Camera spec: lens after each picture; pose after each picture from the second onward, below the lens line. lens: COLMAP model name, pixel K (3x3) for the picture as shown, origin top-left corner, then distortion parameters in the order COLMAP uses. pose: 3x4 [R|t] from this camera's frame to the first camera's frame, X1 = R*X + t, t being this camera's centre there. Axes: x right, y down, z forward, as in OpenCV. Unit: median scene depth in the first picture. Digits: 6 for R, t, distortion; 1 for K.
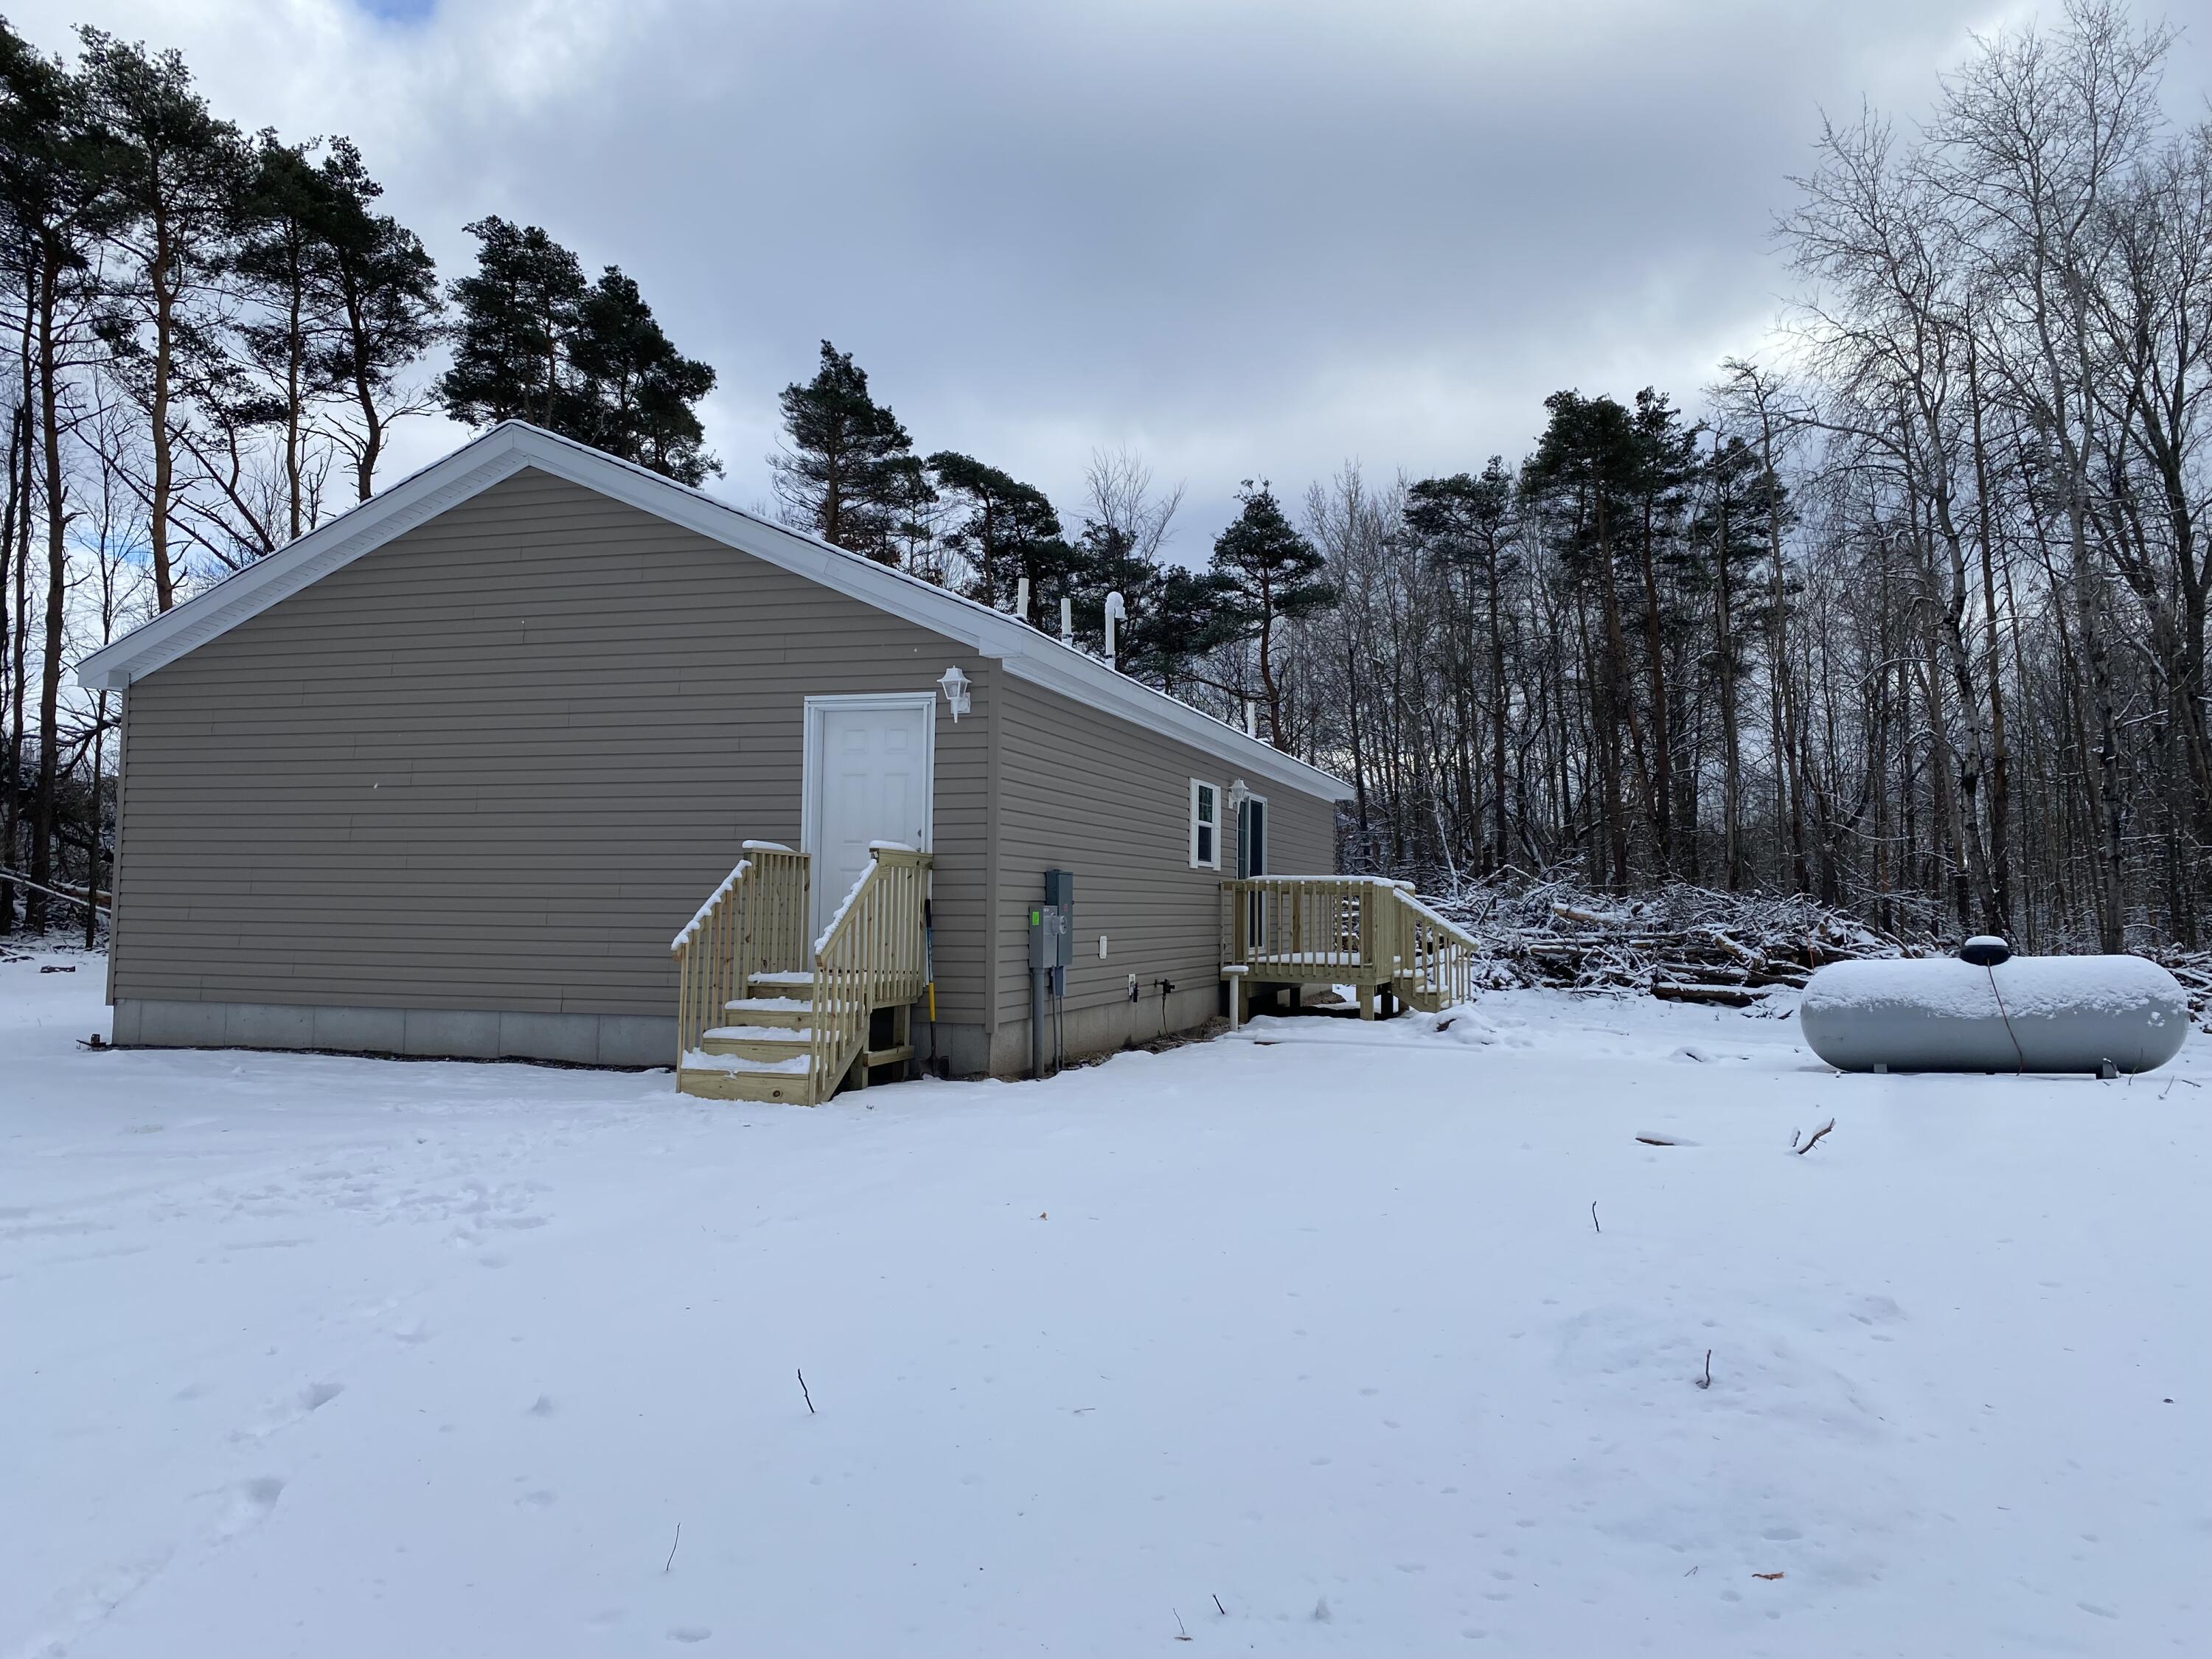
lens RADIAL K [[1691.3, 0, 1090.7], [0, 1691.3, 829.2], [0, 0, 1]] dist [0.044813, -0.049338]
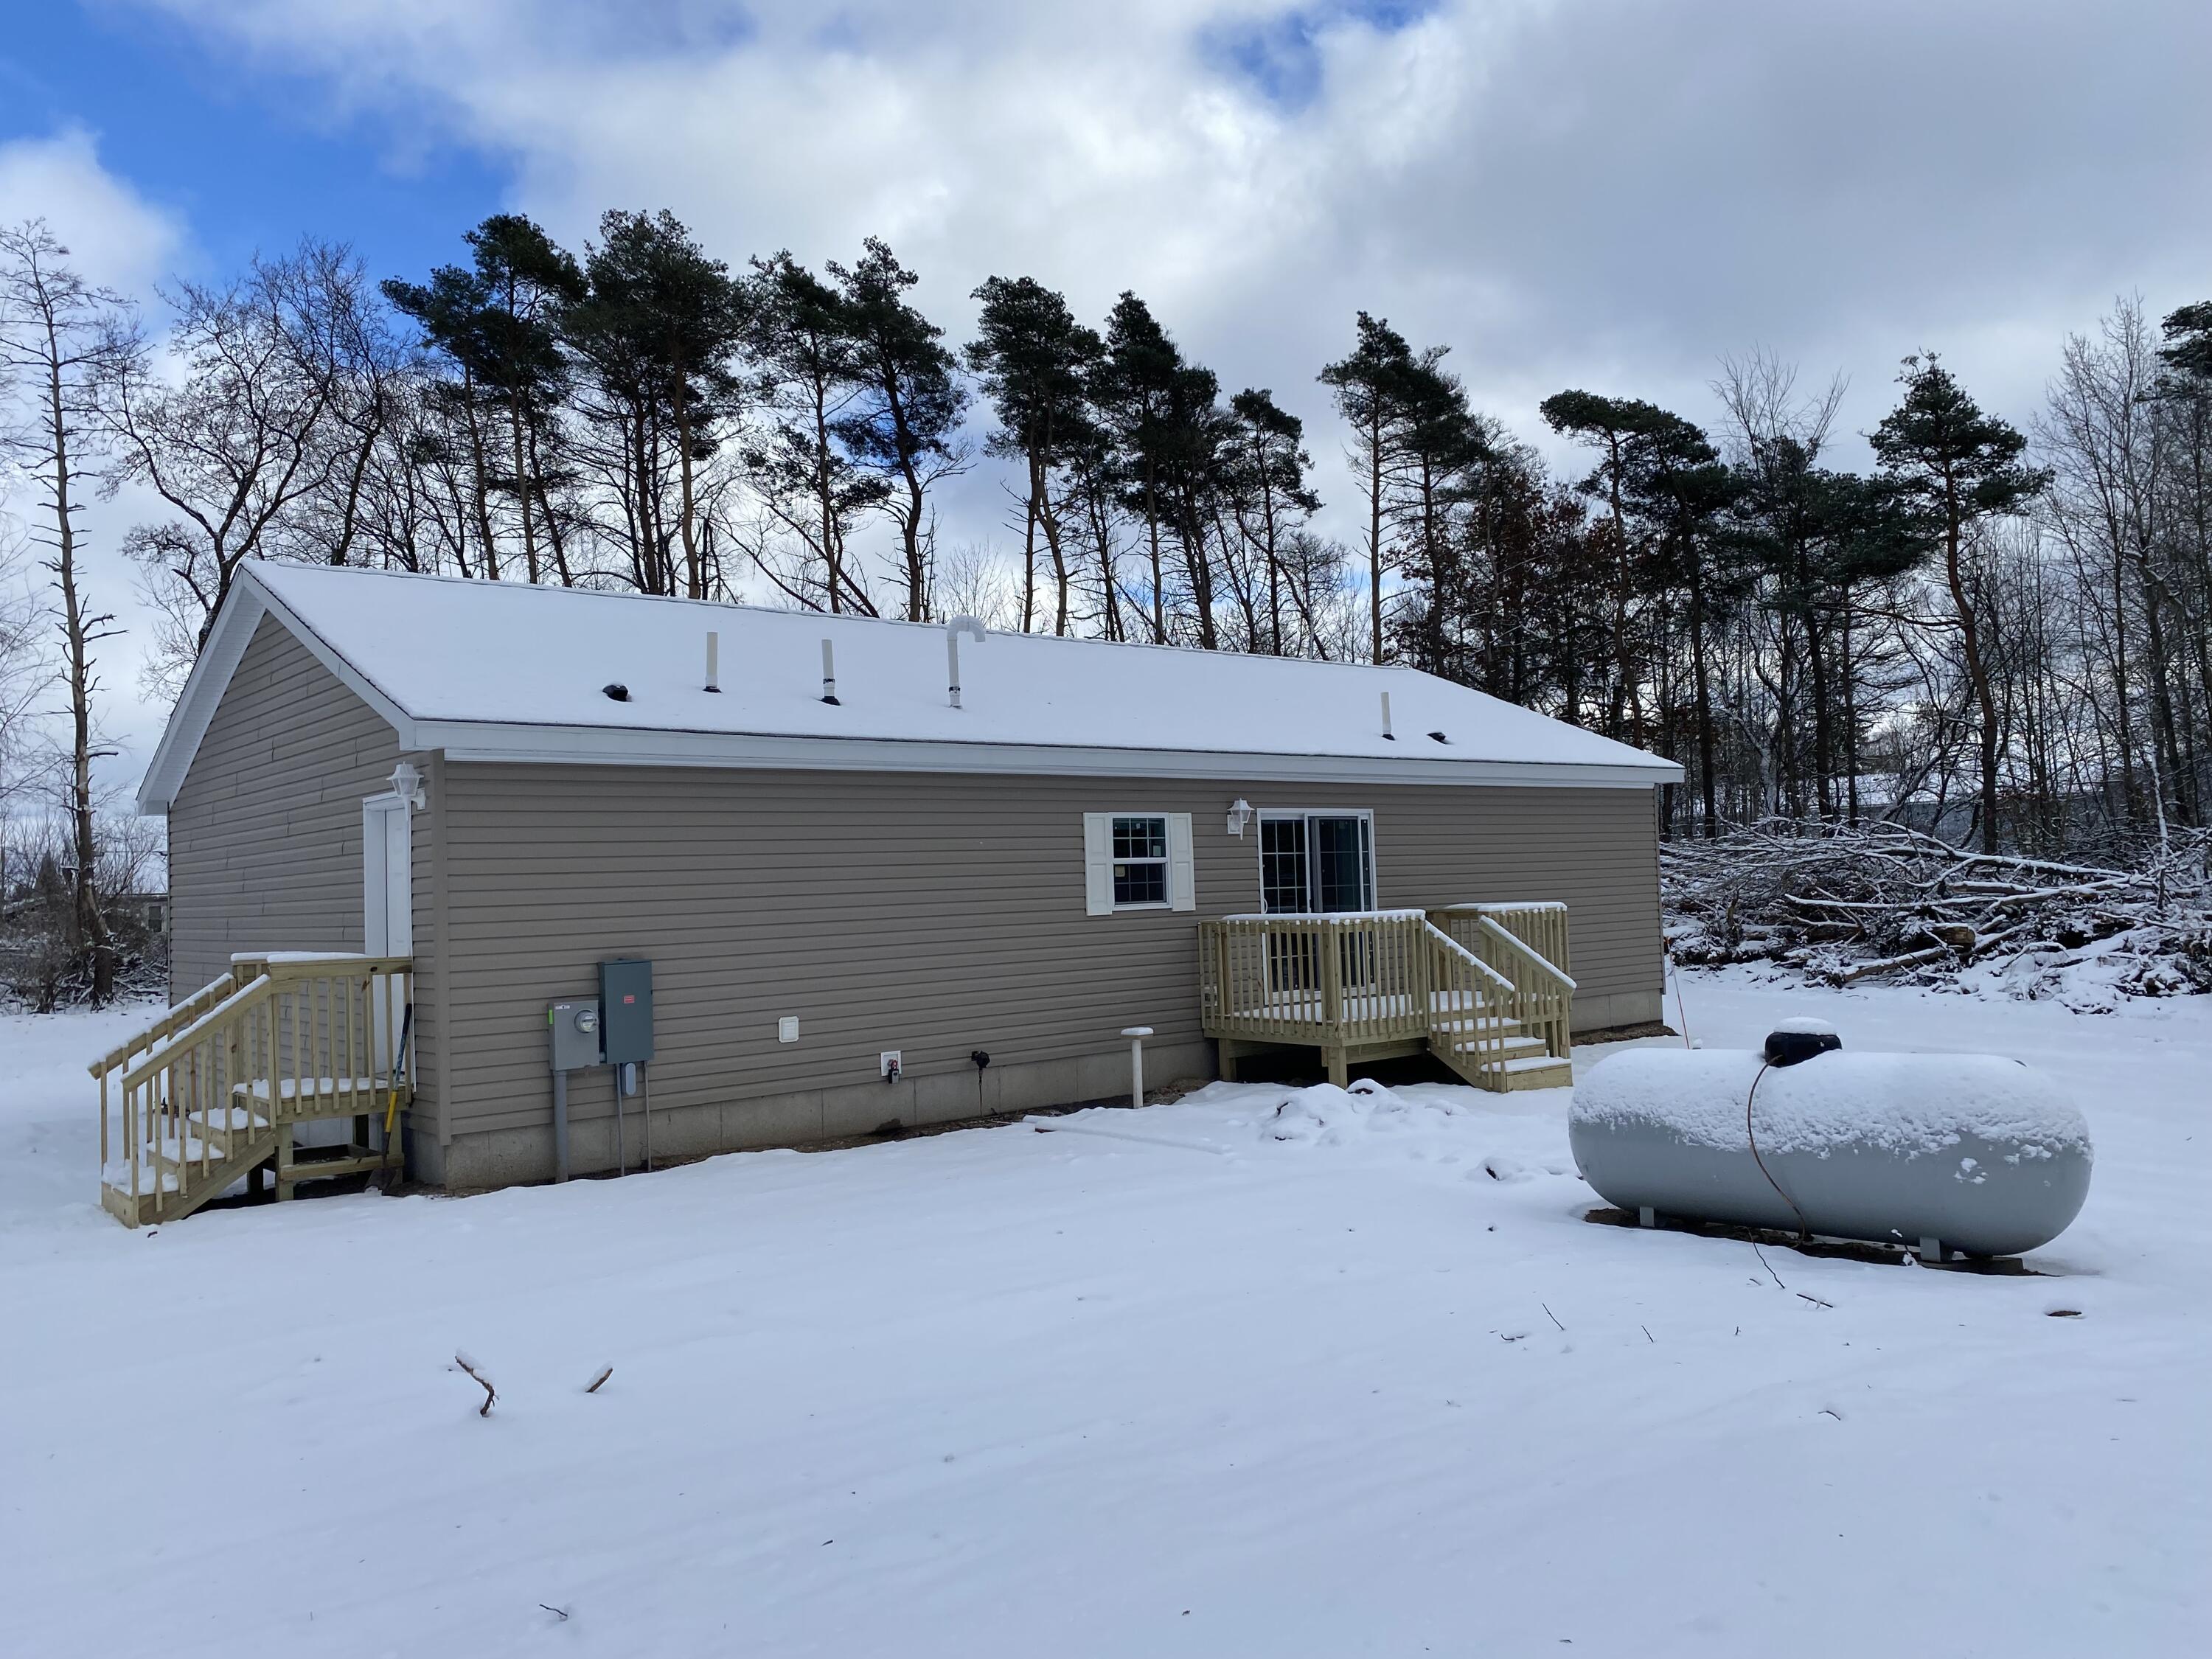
lens RADIAL K [[1691.3, 0, 1095.8], [0, 1691.3, 824.5], [0, 0, 1]] dist [0.044813, -0.049338]
pose [[0.844133, -0.062157, -0.532519, 0.248499], [0.071055, 0.997465, -0.003792, -0.009587], [0.531404, -0.034637, 0.846410, 0.125618]]
